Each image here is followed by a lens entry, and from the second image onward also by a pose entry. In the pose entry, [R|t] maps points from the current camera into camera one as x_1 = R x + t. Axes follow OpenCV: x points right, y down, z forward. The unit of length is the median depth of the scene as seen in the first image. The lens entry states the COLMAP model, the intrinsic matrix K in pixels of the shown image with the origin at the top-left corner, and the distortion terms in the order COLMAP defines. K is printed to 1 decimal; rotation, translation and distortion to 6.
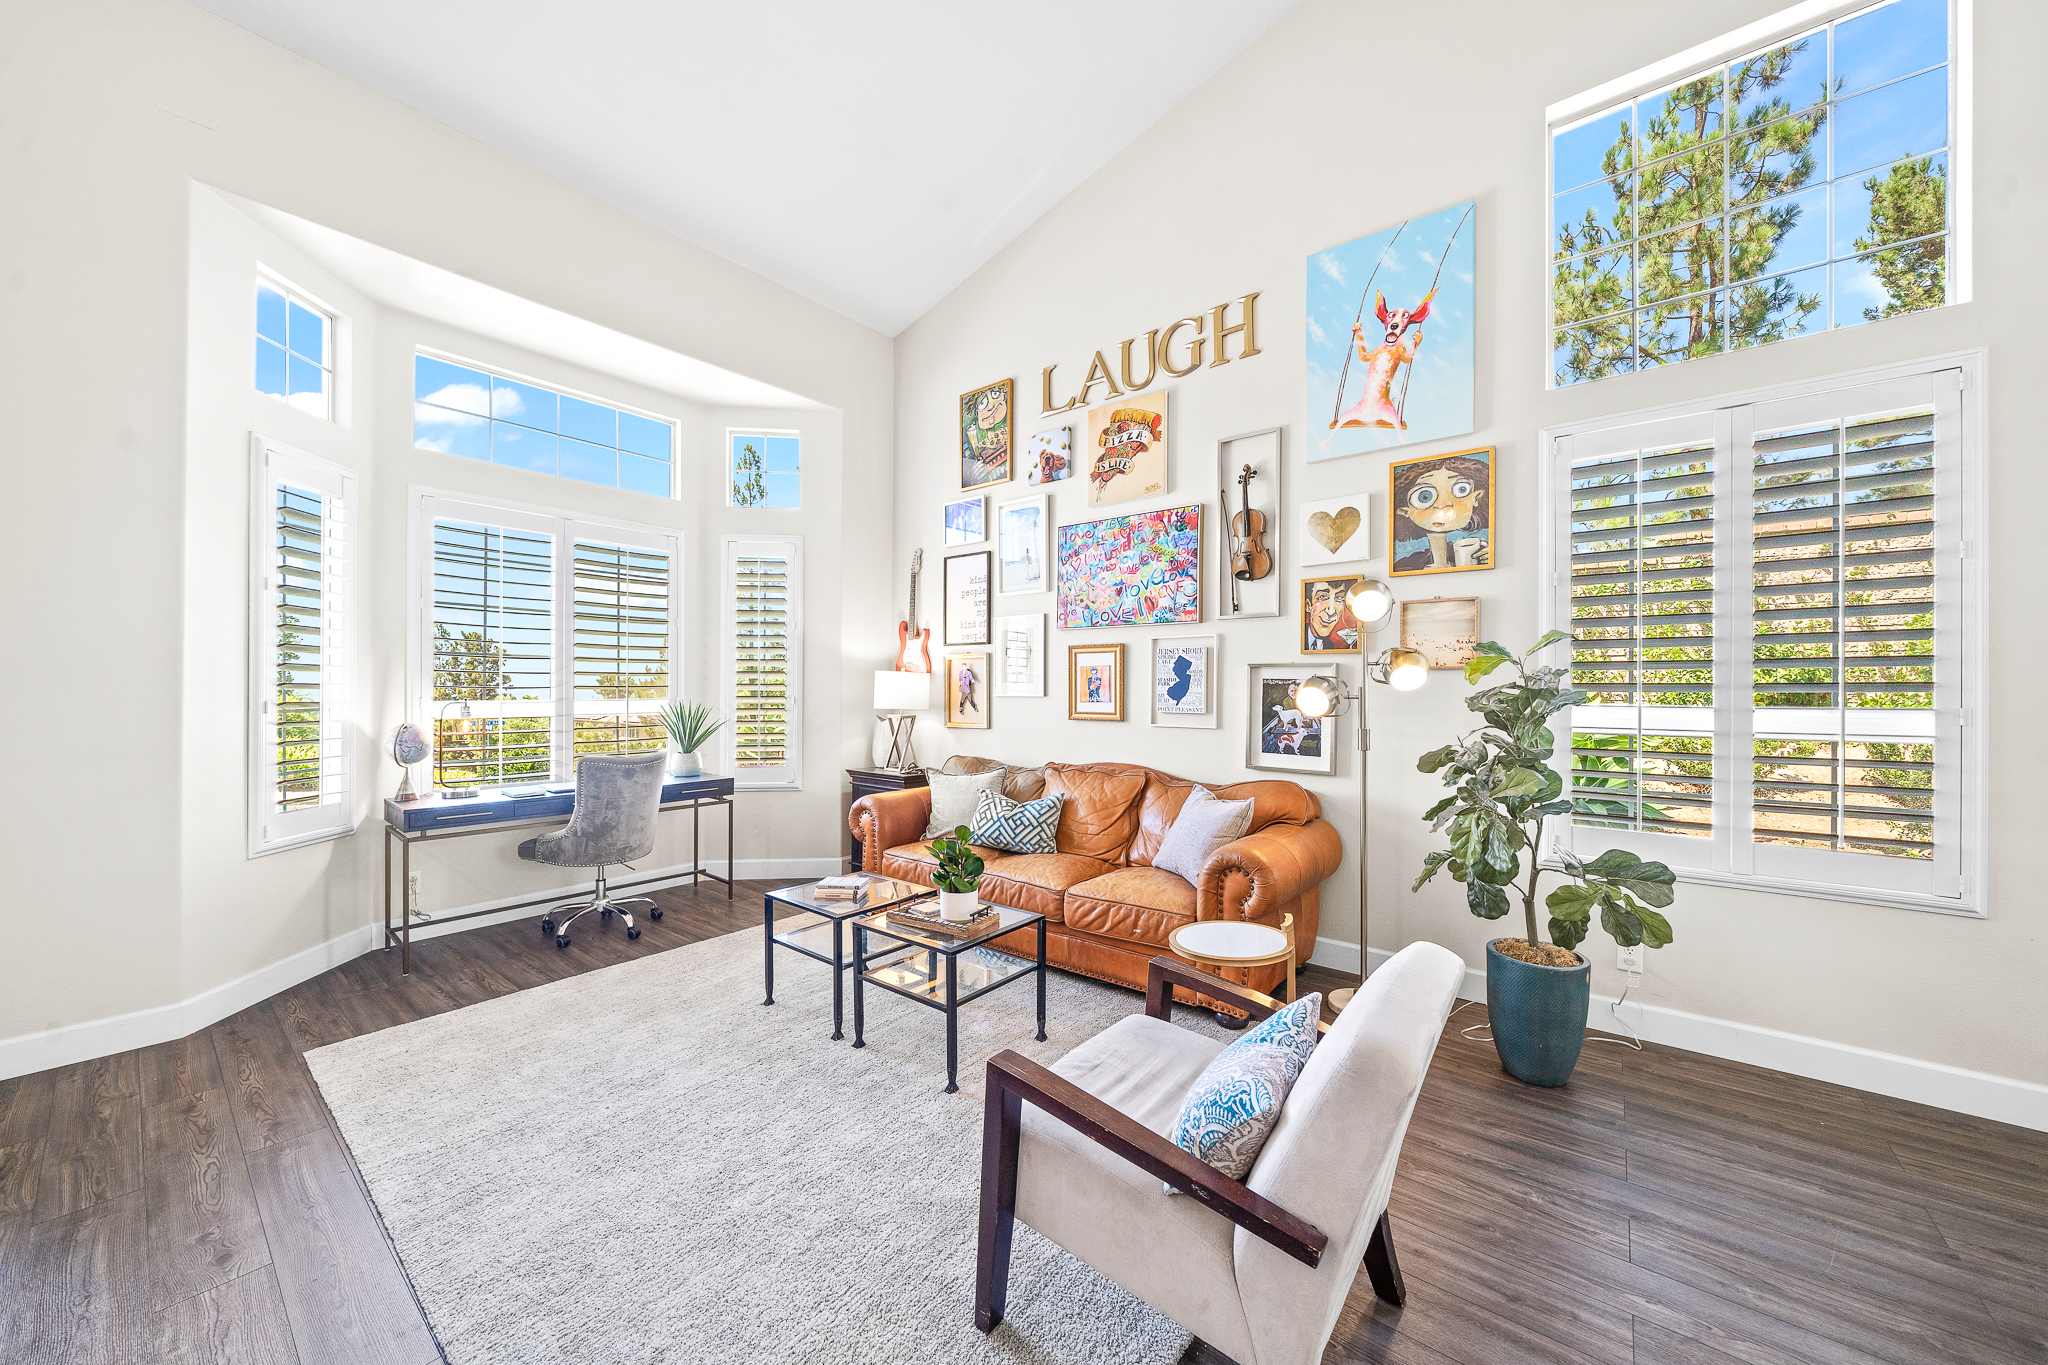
lens RADIAL K [[749.9, 0, 1008.1], [0, 749.9, 682.5], [0, 0, 1]] dist [-0.012800, -0.000354]
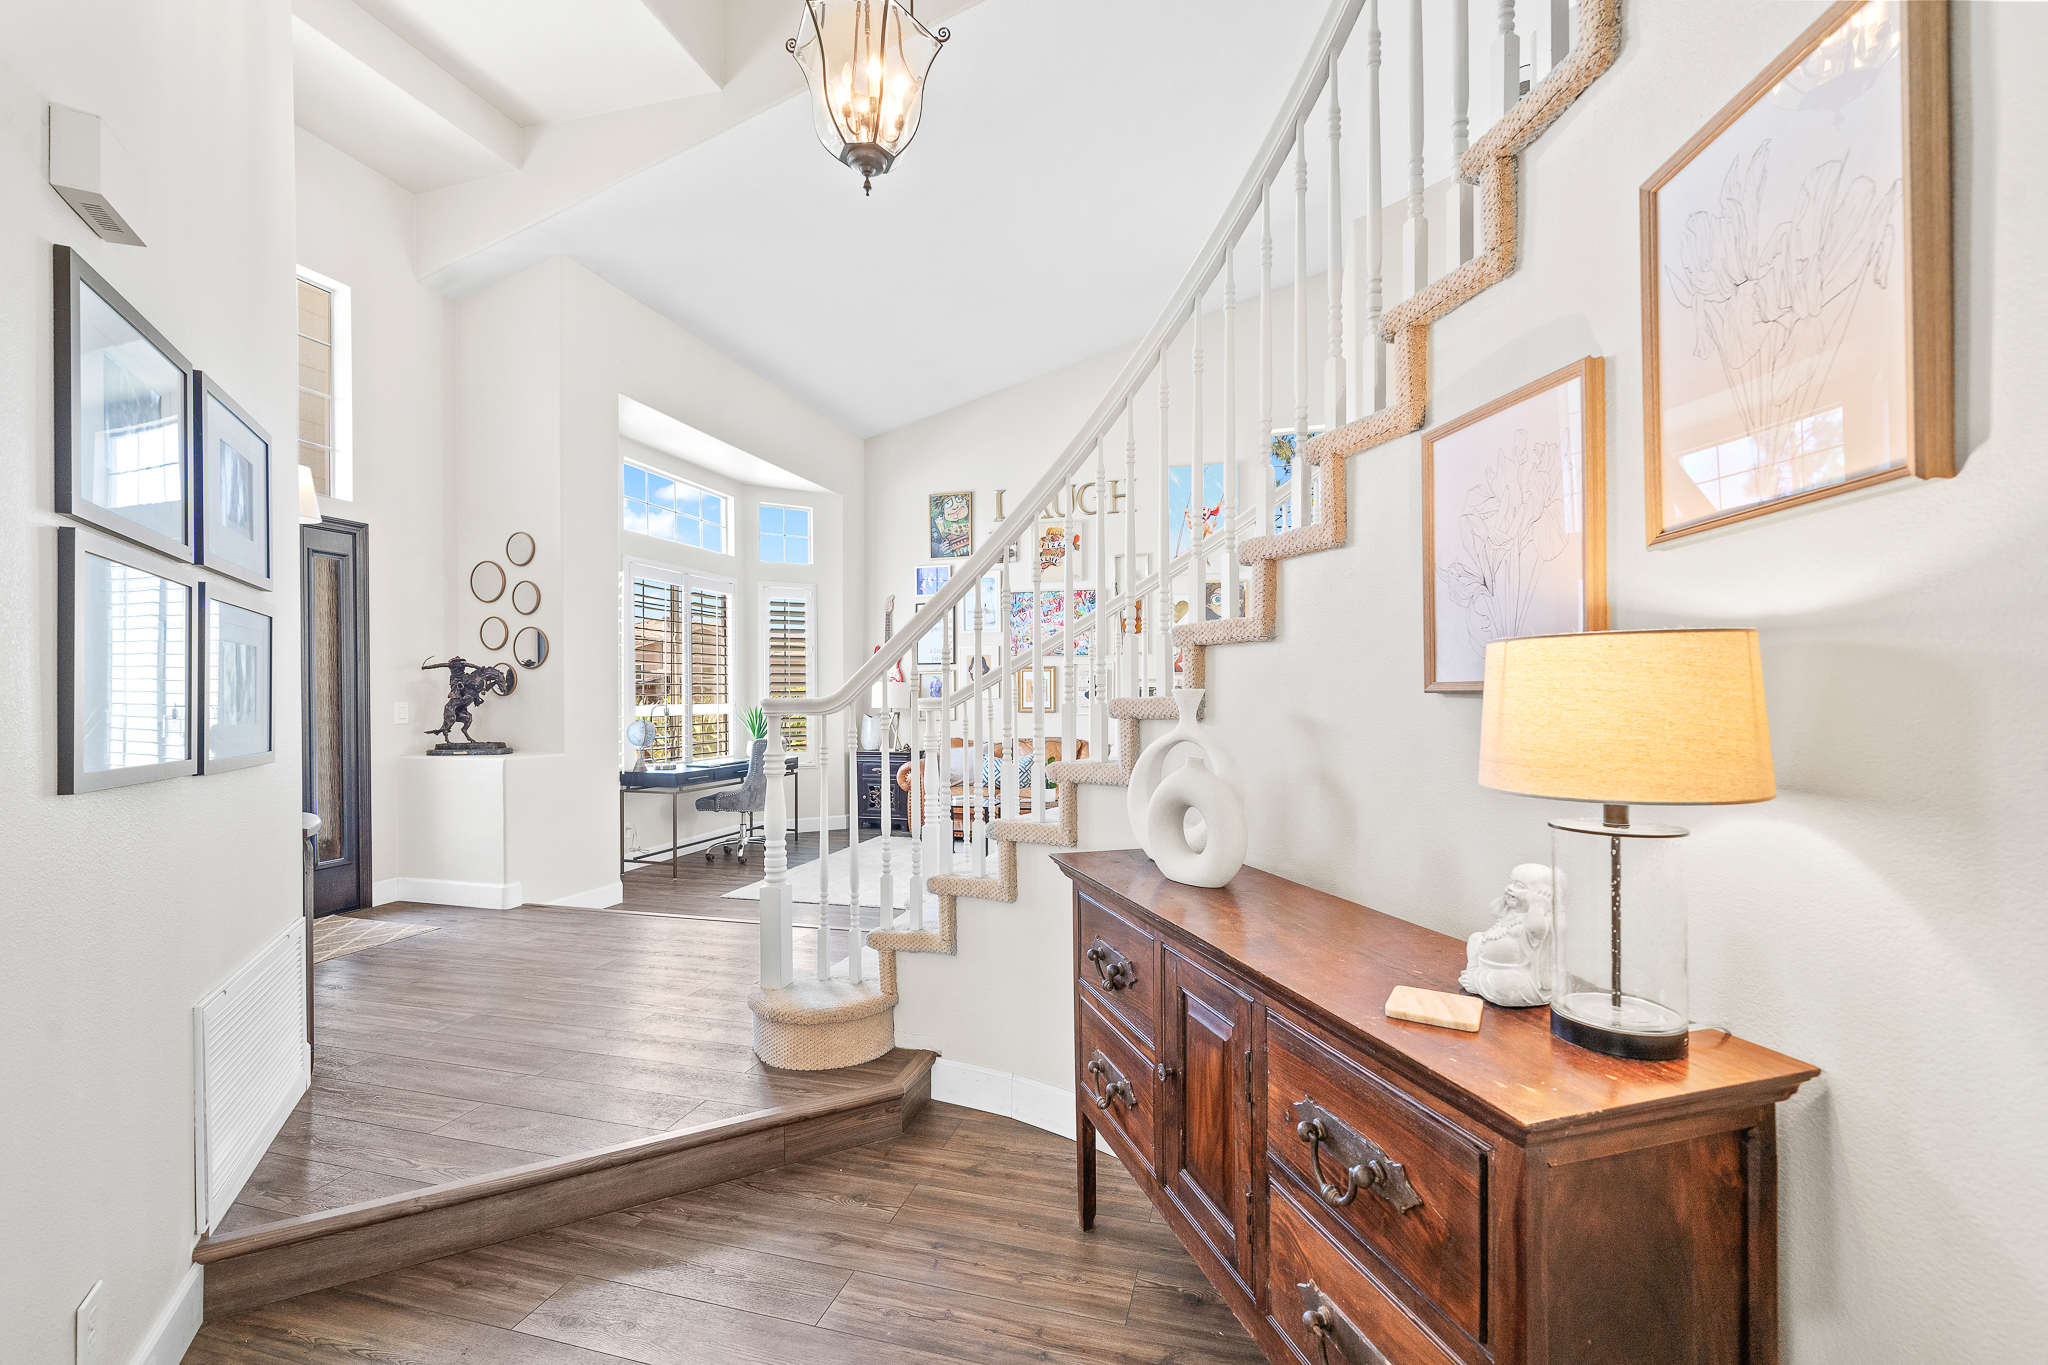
lens RADIAL K [[850.1, 0, 1035.9], [0, 850.1, 691.8], [0, 0, 1]] dist [-0.006407, 0.000223]
pose [[0.917232, -0.005617, 0.398313, -0.617843], [0.005080, 0.999984, 0.002402, 0.000588], [-0.398320, -0.000180, 0.917246, -0.704213]]
